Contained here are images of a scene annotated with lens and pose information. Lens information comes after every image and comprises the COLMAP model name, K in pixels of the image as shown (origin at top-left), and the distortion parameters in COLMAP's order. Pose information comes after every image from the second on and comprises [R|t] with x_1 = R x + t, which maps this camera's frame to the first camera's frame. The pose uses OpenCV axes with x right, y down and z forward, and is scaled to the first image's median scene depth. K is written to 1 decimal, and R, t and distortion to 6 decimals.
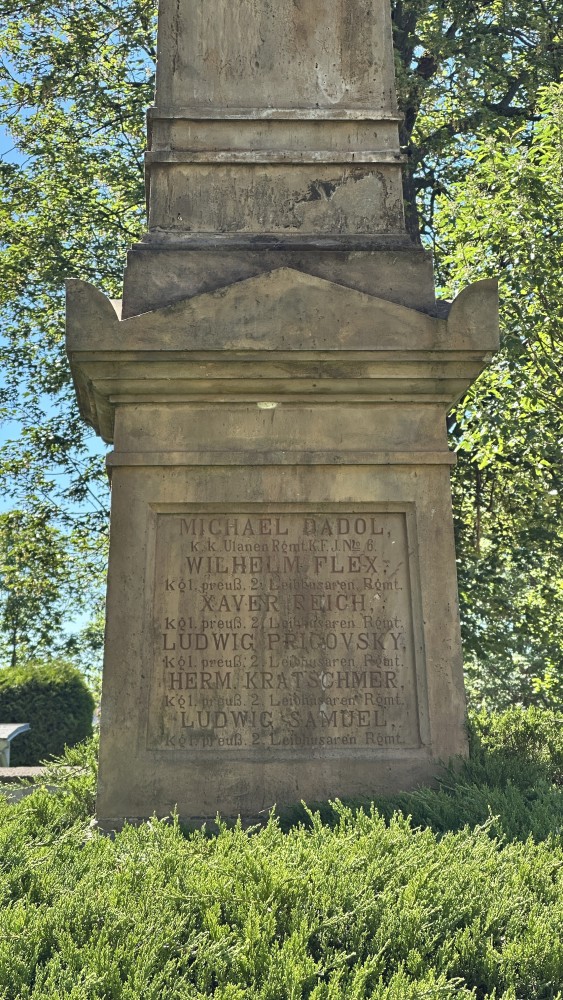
lens RADIAL K [[2308.3, 0, 281.5], [0, 2308.3, 500.0], [0, 0, 1]] dist [-0.027591, 0.162068]
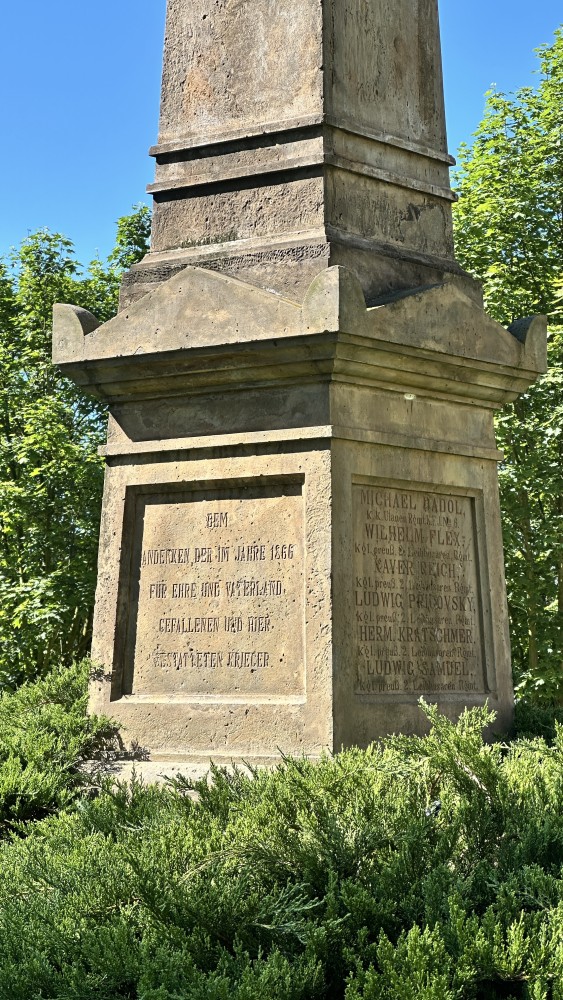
lens RADIAL K [[2218.1, 0, 281.5], [0, 2218.1, 500.0], [0, 0, 1]] dist [-0.112116, -0.046677]
pose [[0.665452, 0.071188, 0.743038, -0.875109], [-0.100133, 0.994958, -0.005646, 0.023360], [-0.739694, -0.070646, 0.669225, 0.303173]]
